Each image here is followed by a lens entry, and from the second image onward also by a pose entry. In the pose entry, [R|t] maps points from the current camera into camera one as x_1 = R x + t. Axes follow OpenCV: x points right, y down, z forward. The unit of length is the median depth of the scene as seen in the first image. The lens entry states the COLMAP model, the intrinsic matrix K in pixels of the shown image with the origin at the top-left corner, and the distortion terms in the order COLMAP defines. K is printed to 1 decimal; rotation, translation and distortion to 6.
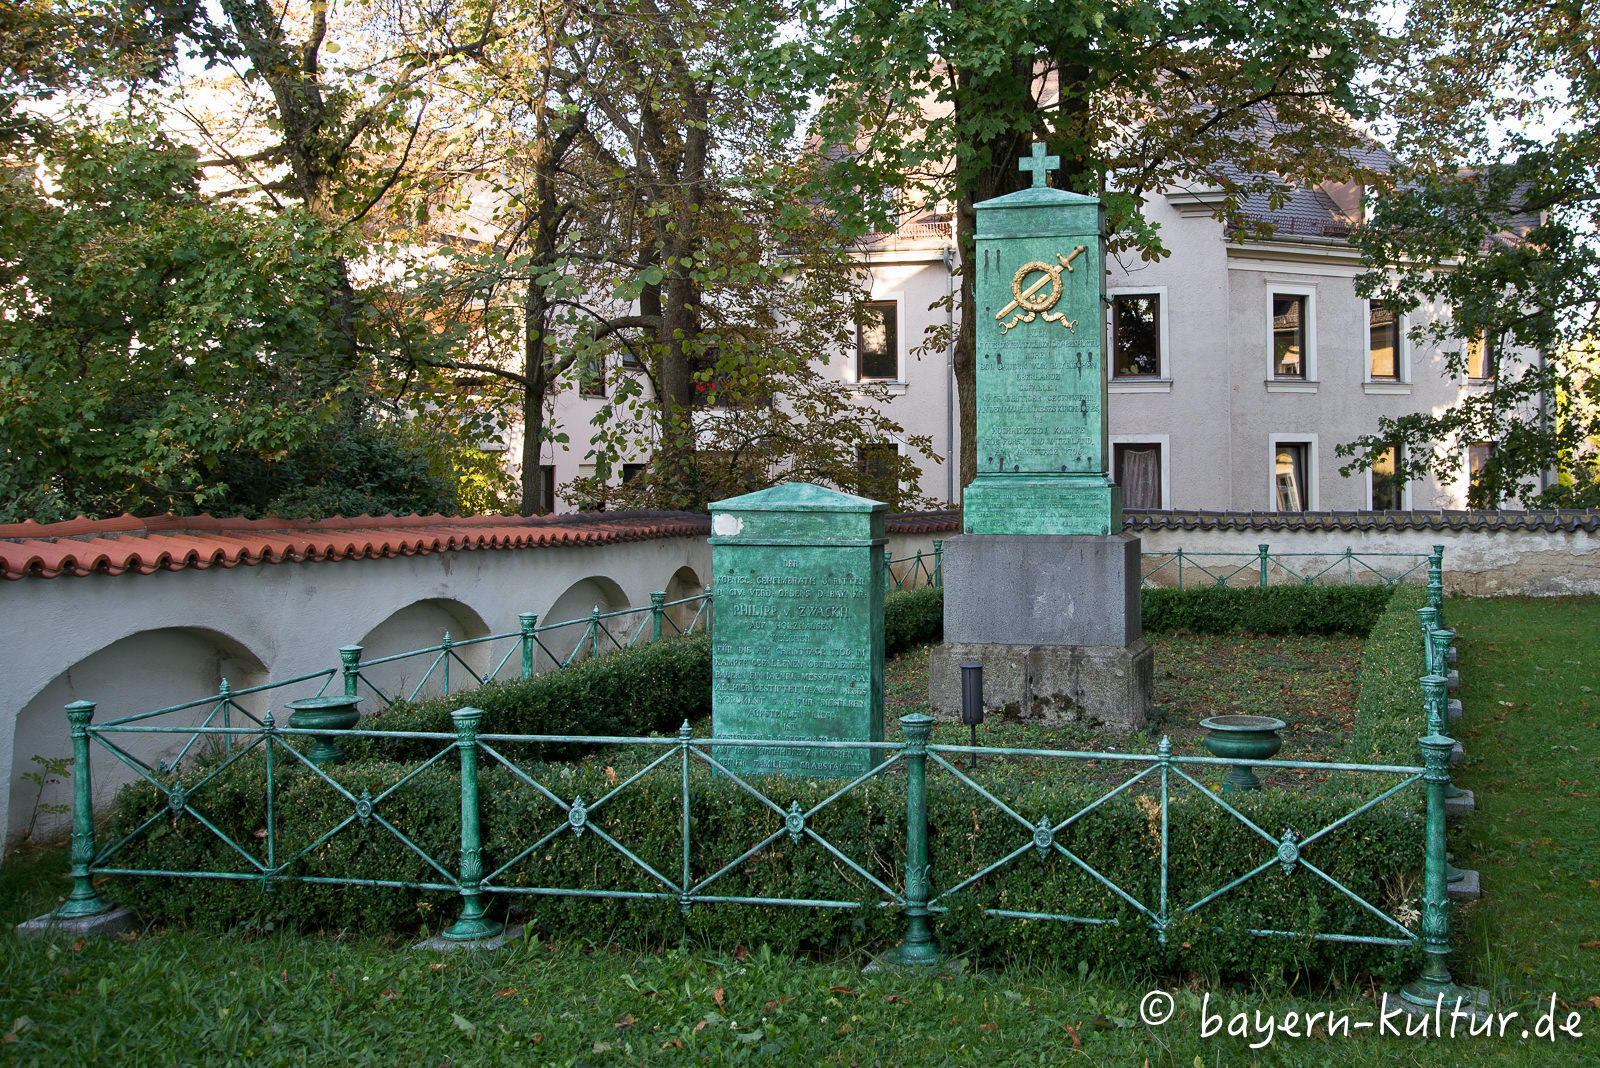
lens RADIAL K [[1469.0, 0, 802.5], [0, 1469.0, 531.8], [0, 0, 1]] dist [0.013341, 0.013620]
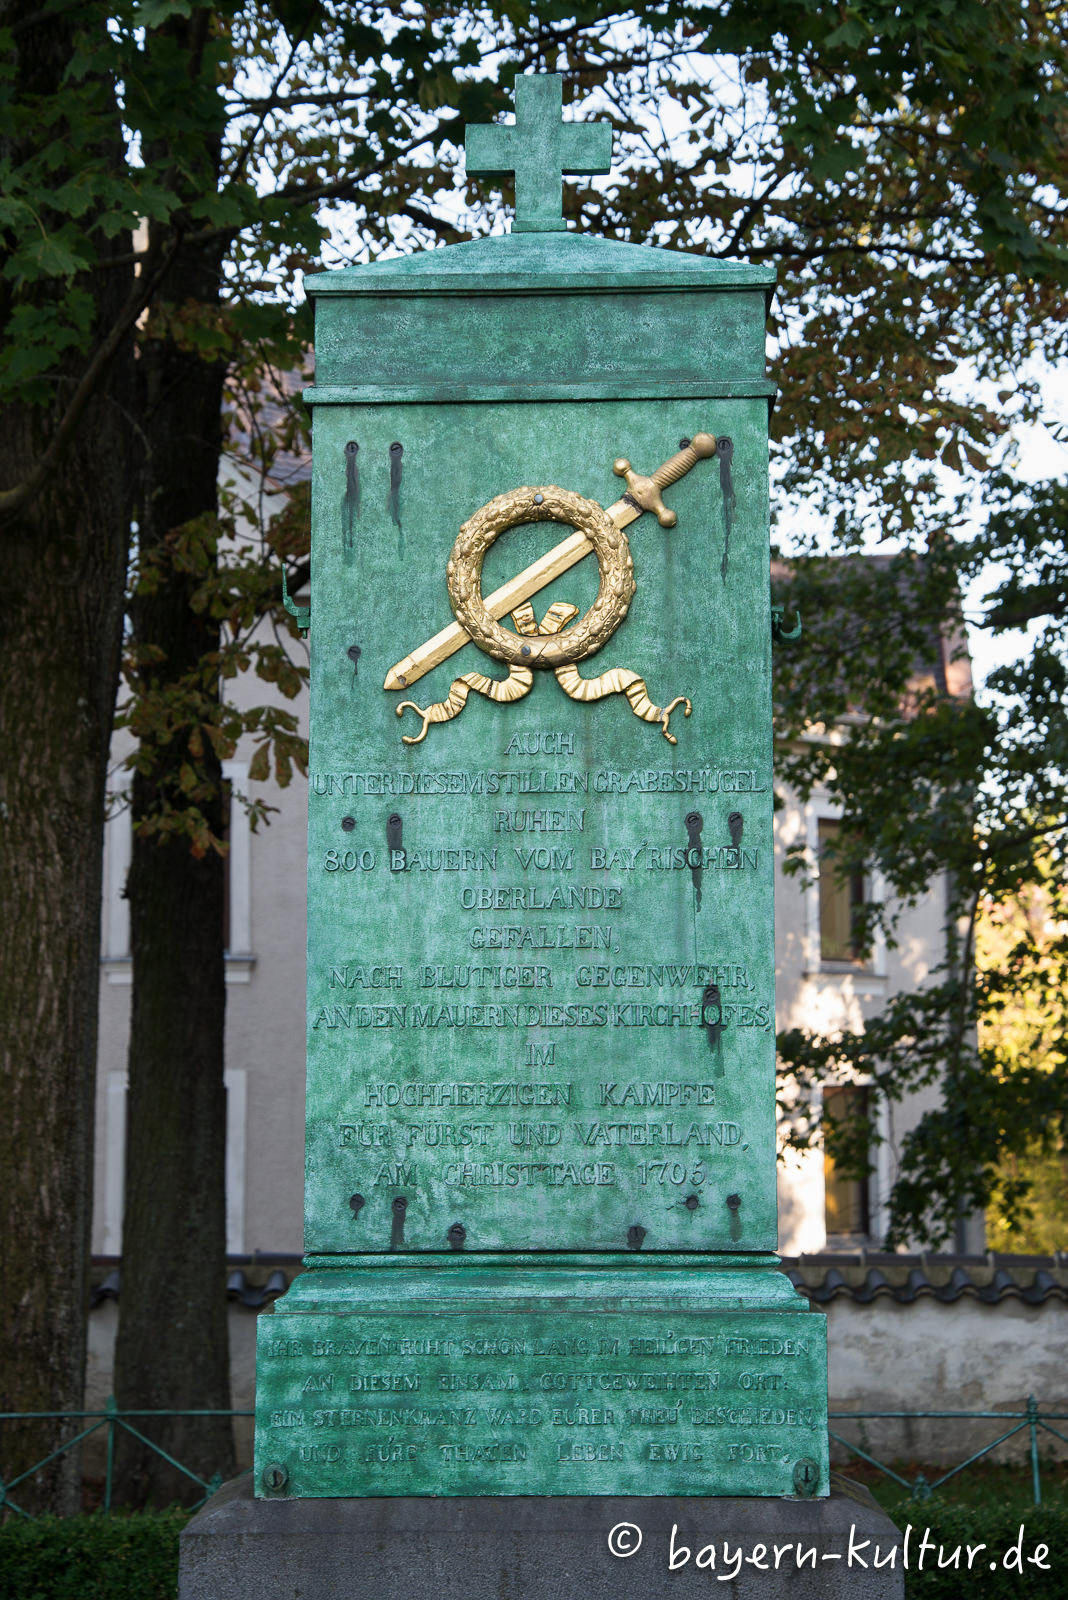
lens RADIAL K [[3244.7, 0, 531.5], [0, 3244.7, 756.4], [0, 0, 1]] dist [0.410381, 0.000000]
pose [[0.949554, 0.032003, 0.311967, -0.032580], [0.018743, 0.987210, -0.158322, -0.035288], [-0.313044, 0.156182, 0.936809, 0.424300]]
